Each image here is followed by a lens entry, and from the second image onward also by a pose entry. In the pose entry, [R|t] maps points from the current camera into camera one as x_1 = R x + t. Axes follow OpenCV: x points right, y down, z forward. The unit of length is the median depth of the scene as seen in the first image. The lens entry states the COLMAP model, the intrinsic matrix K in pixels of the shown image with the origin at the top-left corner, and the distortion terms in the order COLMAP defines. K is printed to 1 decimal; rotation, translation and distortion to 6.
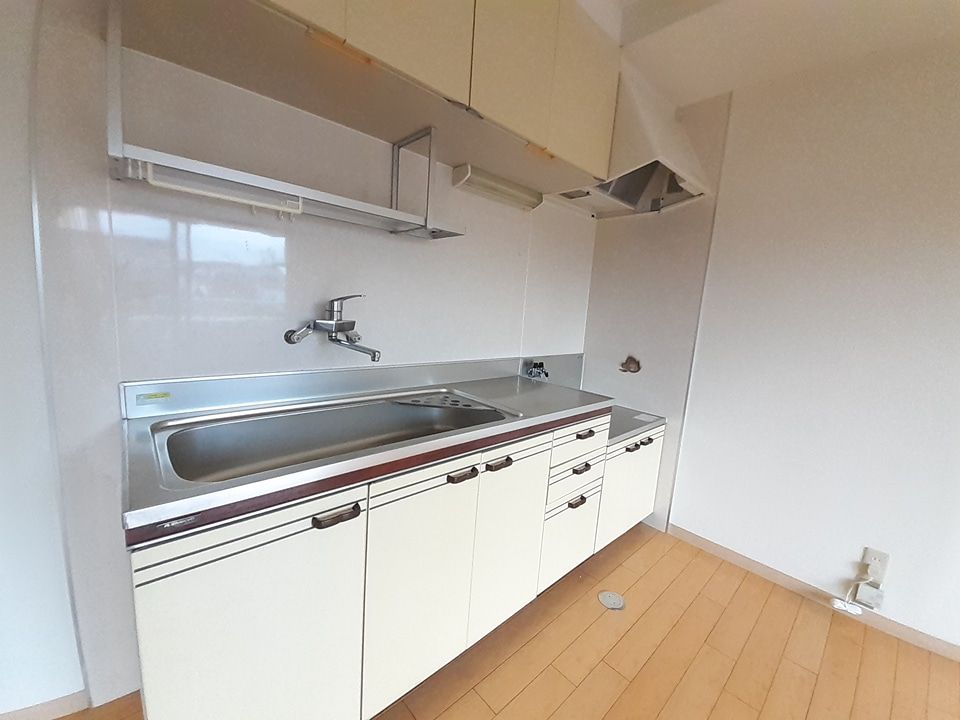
lens RADIAL K [[387.2, 0, 480.0], [0, 387.2, 360.0], [0, 0, 1]] dist [0.001232, -0.000302]
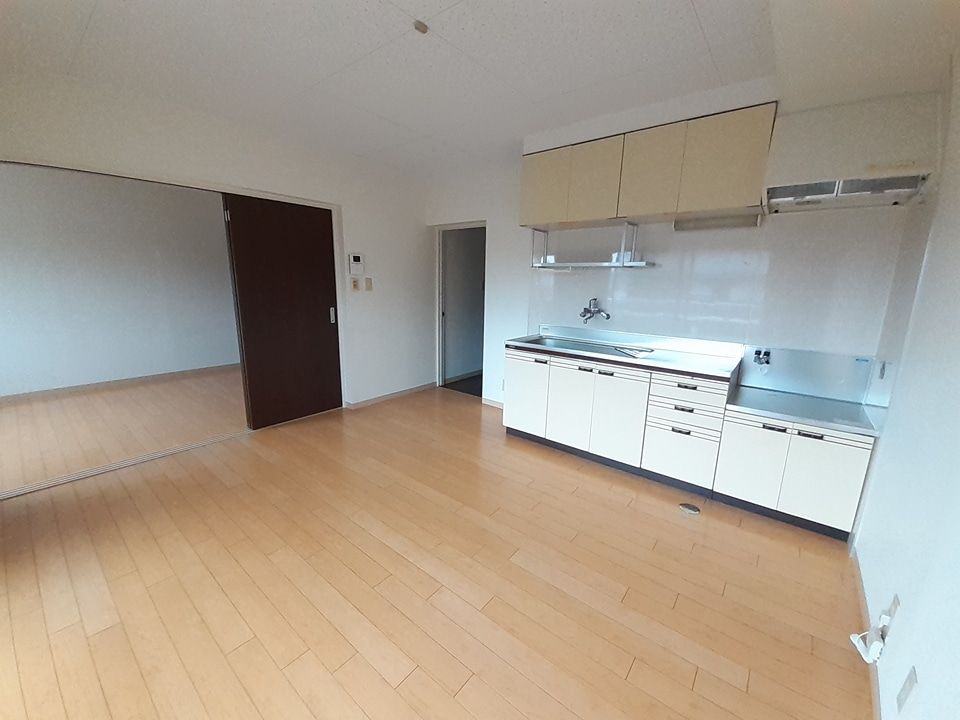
lens RADIAL K [[387.2, 0, 480.0], [0, 387.2, 360.0], [0, 0, 1]] dist [0.001232, -0.000302]
pose [[0.144116, 0.133543, -0.980509, 1.595718], [-0.152576, 0.982002, 0.111321, 0.044525], [0.977728, 0.133559, 0.161897, -0.050544]]
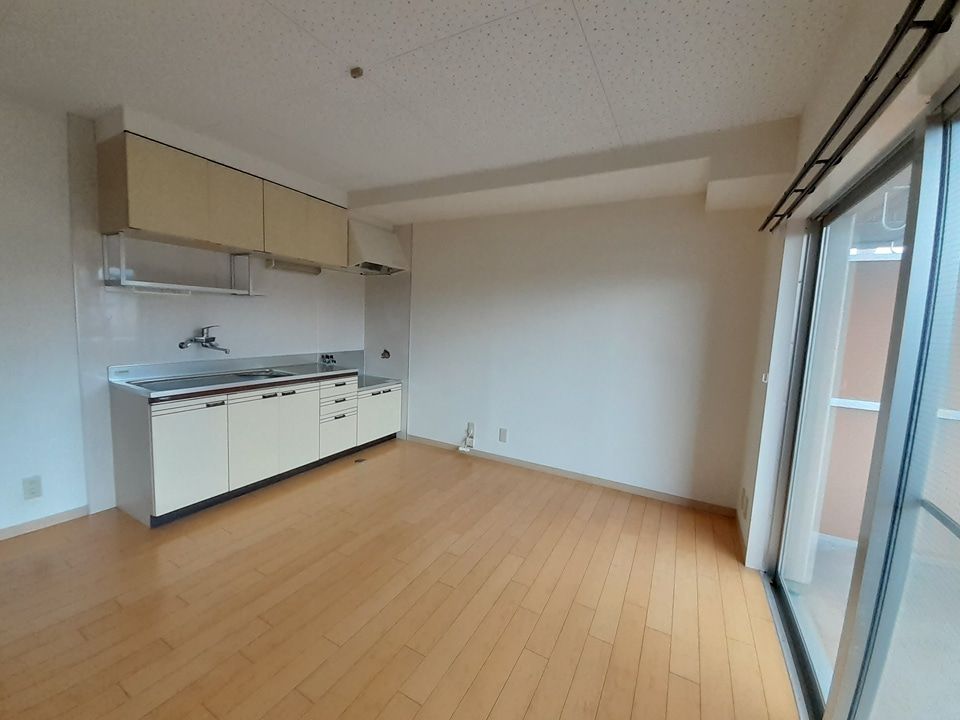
lens RADIAL K [[381.4, 0, 480.0], [0, 381.4, 360.0], [0, 0, 1]] dist [0.001099, -0.000035]
pose [[0.944191, -0.059749, 0.323936, 0.320403], [0.065335, 0.997843, -0.006387, 0.116537], [-0.322855, 0.027195, 0.946058, -1.267445]]
